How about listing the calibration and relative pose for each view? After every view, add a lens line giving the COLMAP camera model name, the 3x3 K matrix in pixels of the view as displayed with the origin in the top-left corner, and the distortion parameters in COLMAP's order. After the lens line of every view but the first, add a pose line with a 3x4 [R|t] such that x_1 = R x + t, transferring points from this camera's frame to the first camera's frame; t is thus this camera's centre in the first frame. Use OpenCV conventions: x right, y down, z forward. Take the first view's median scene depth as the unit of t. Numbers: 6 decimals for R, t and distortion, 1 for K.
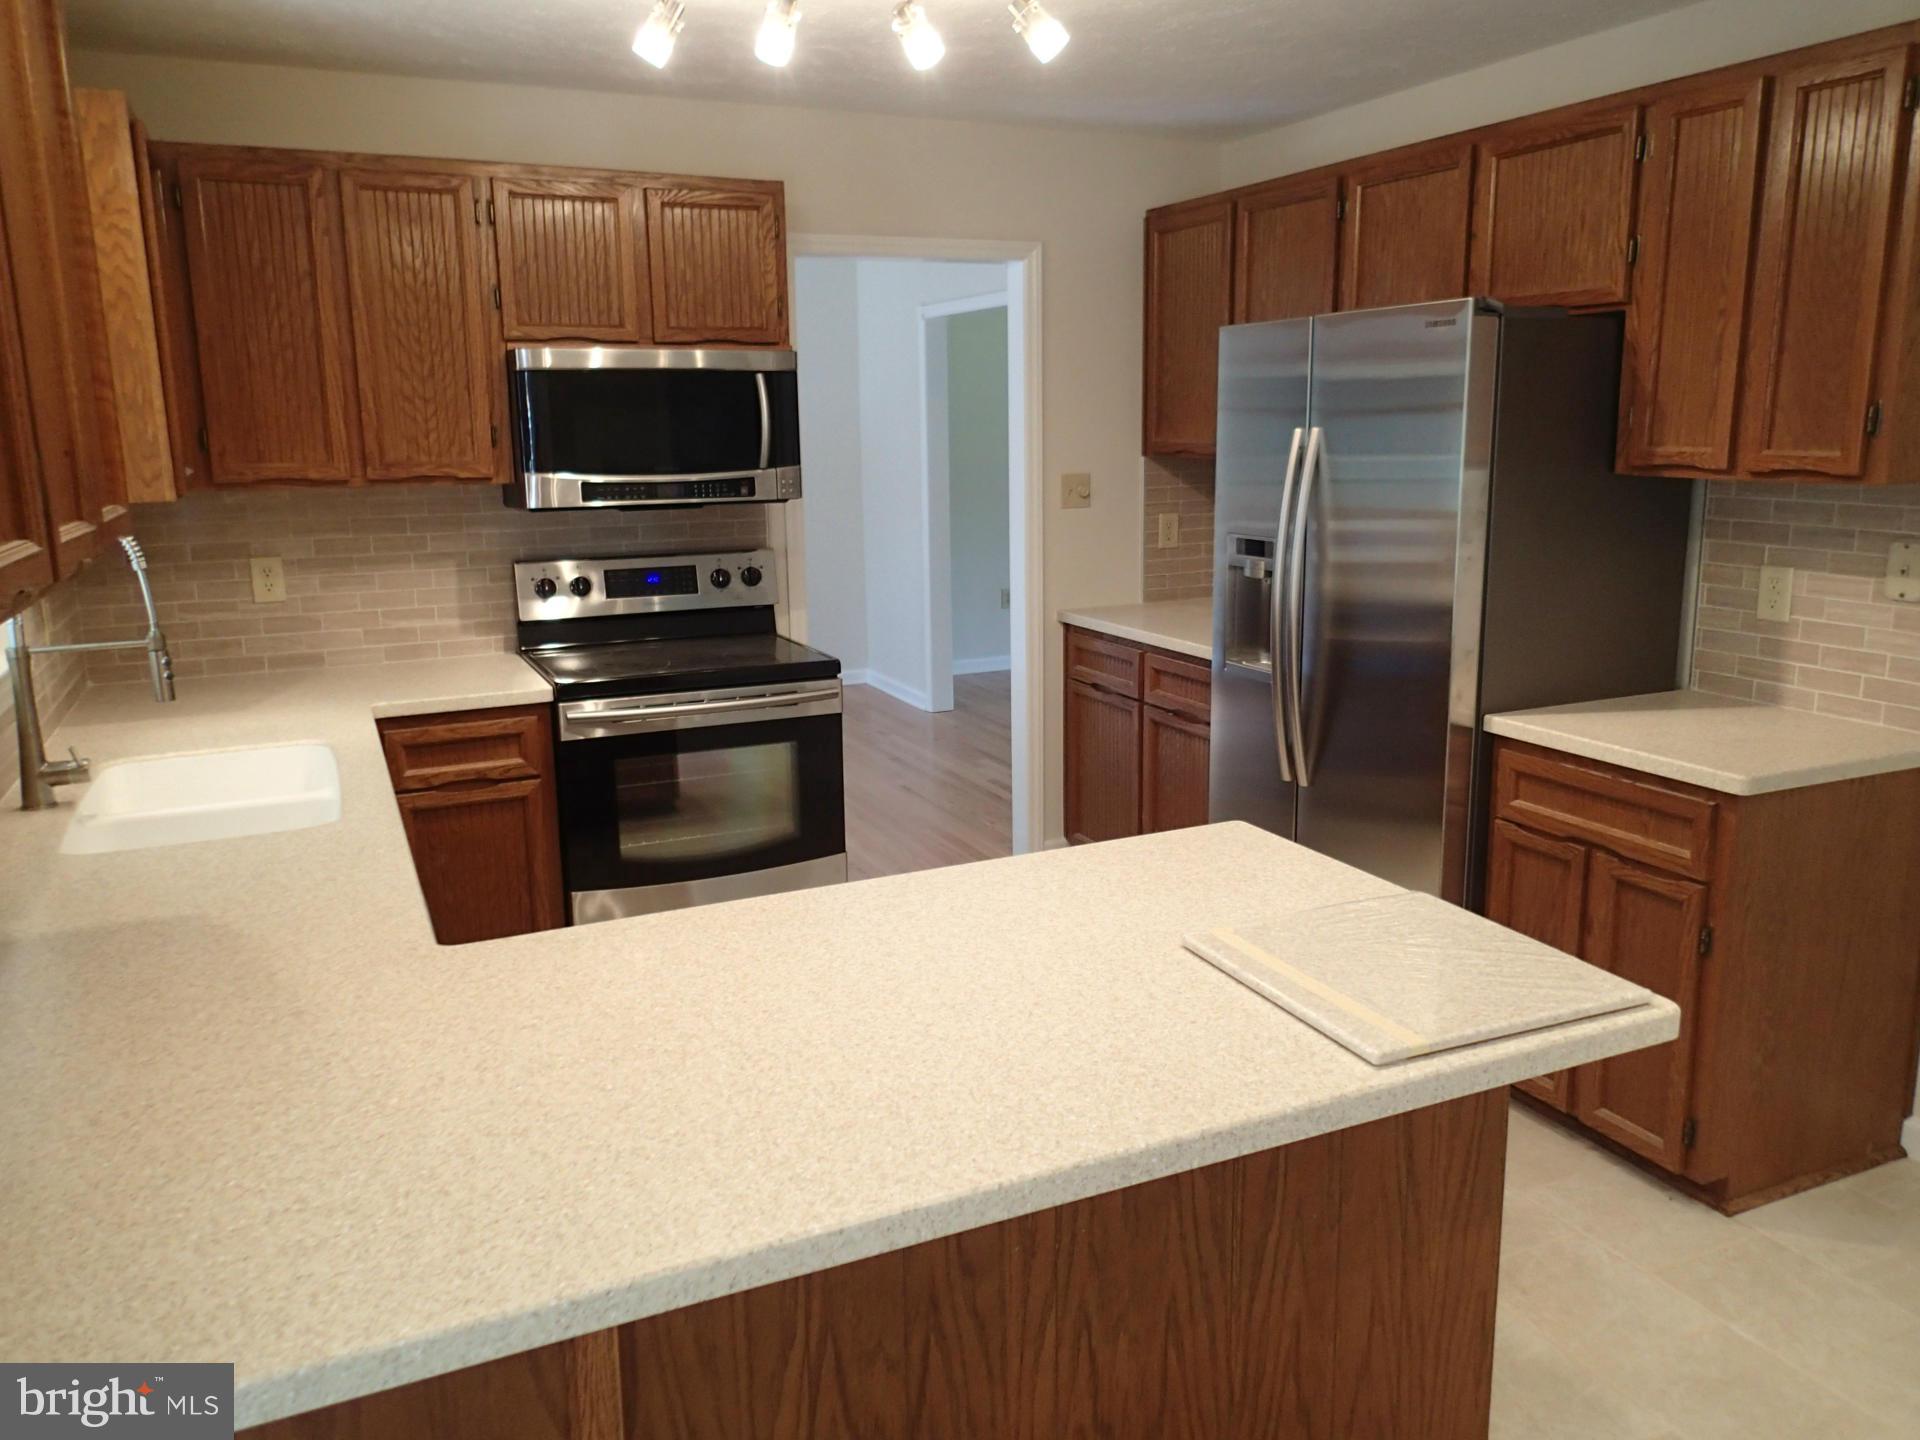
lens RADIAL K [[1445.6, 0, 986.2], [0, 1445.6, 684.8], [0, 0, 1]] dist [0.016565, 0.000922]
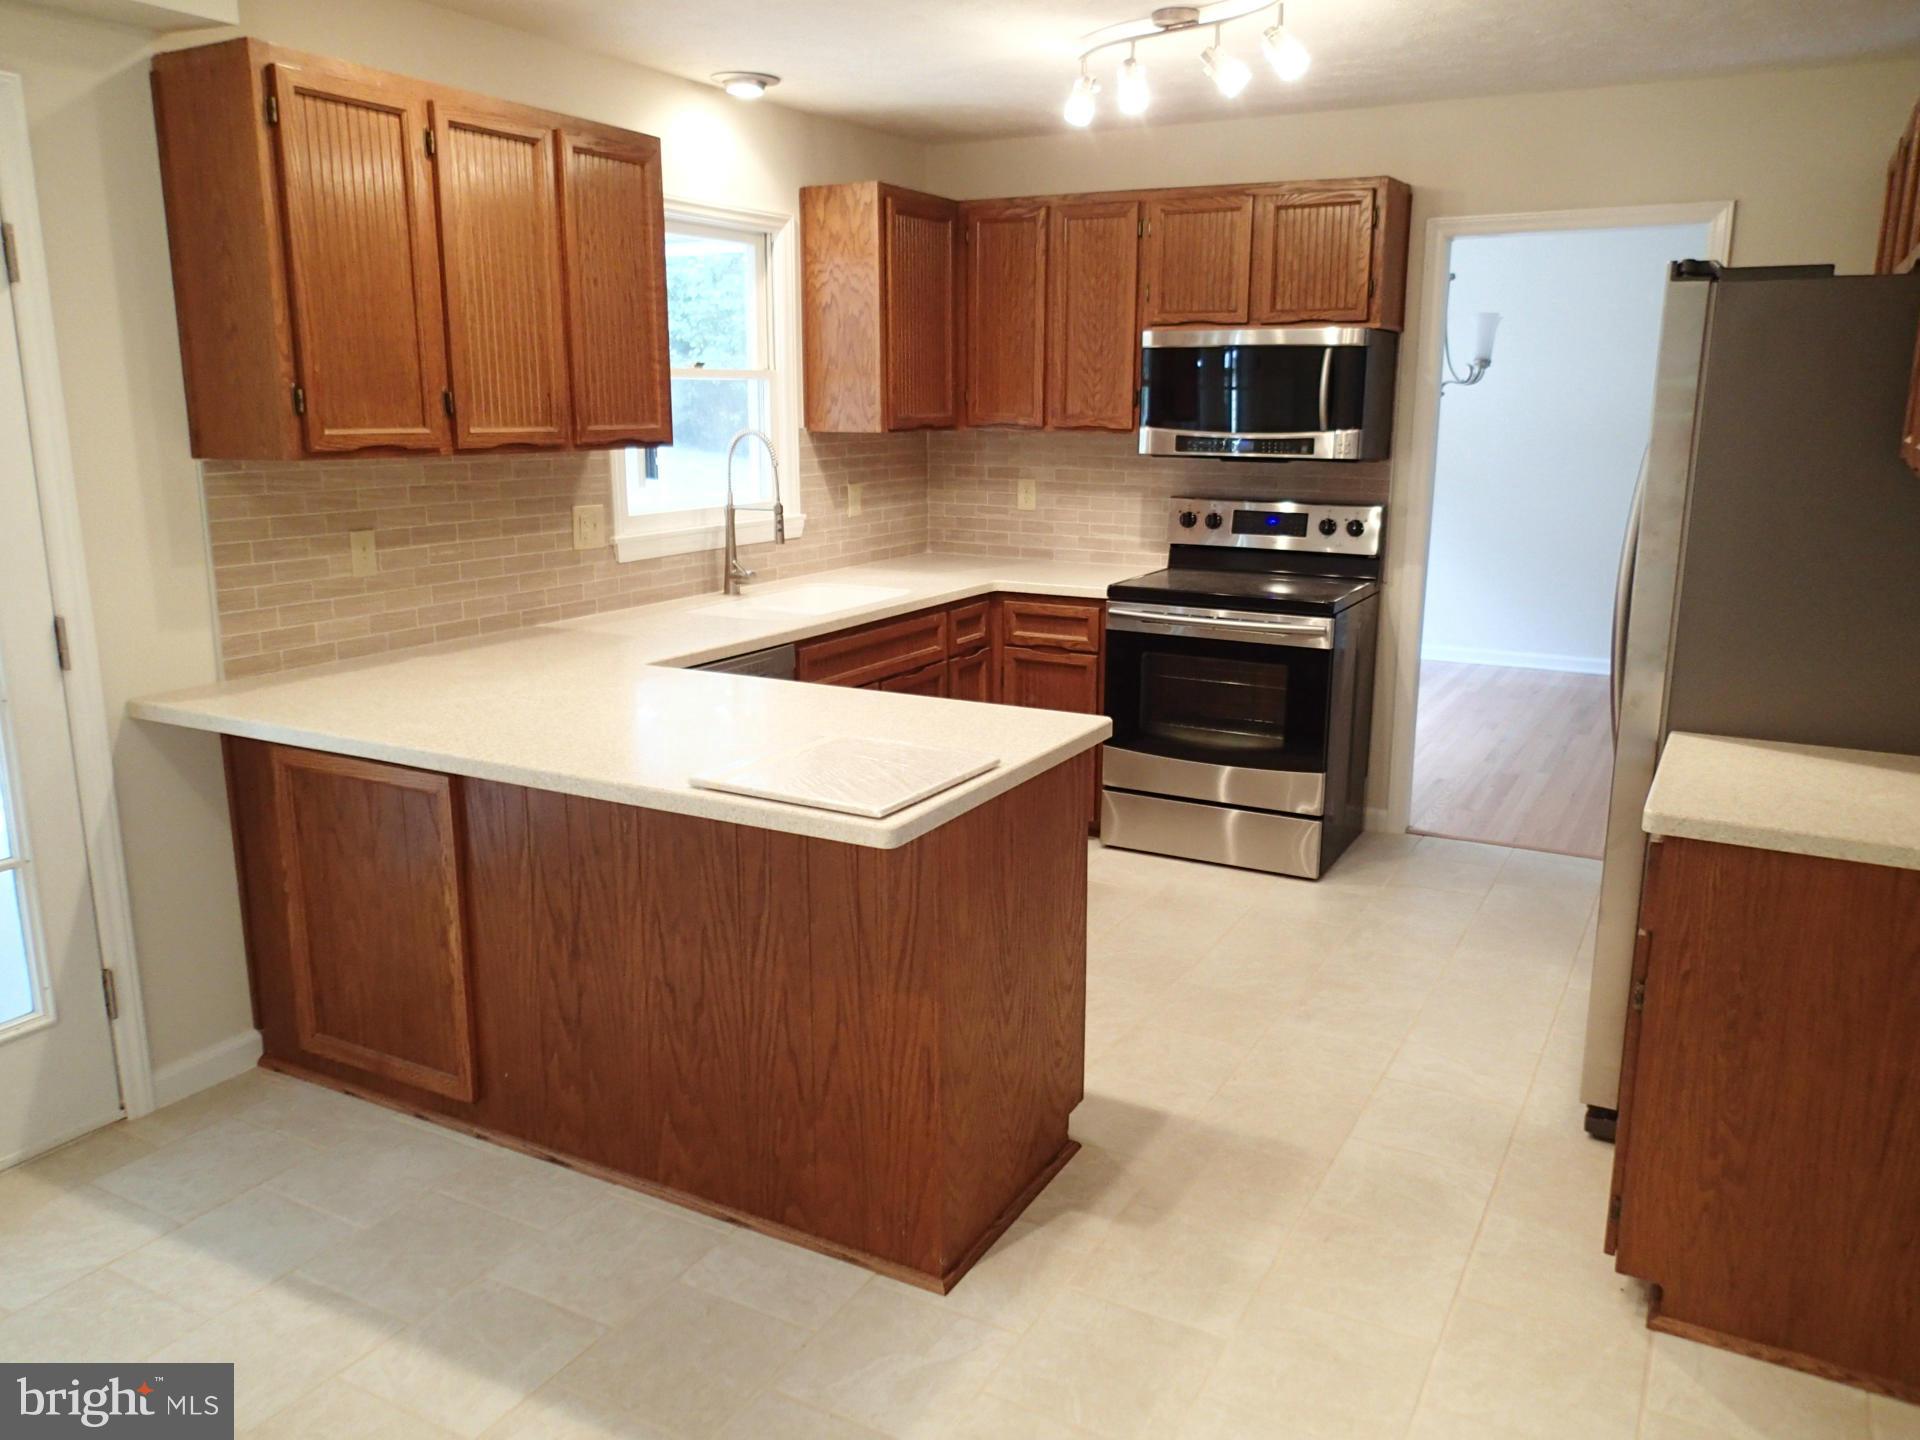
lens RADIAL K [[1445.6, 0, 986.2], [0, 1445.6, 684.8], [0, 0, 1]] dist [0.016565, 0.000922]
pose [[0.596436, 0.177459, -0.782798, 0.647297], [-0.160789, 0.981901, 0.100085, -0.024263], [0.786391, 0.066171, 0.614175, 0.097447]]
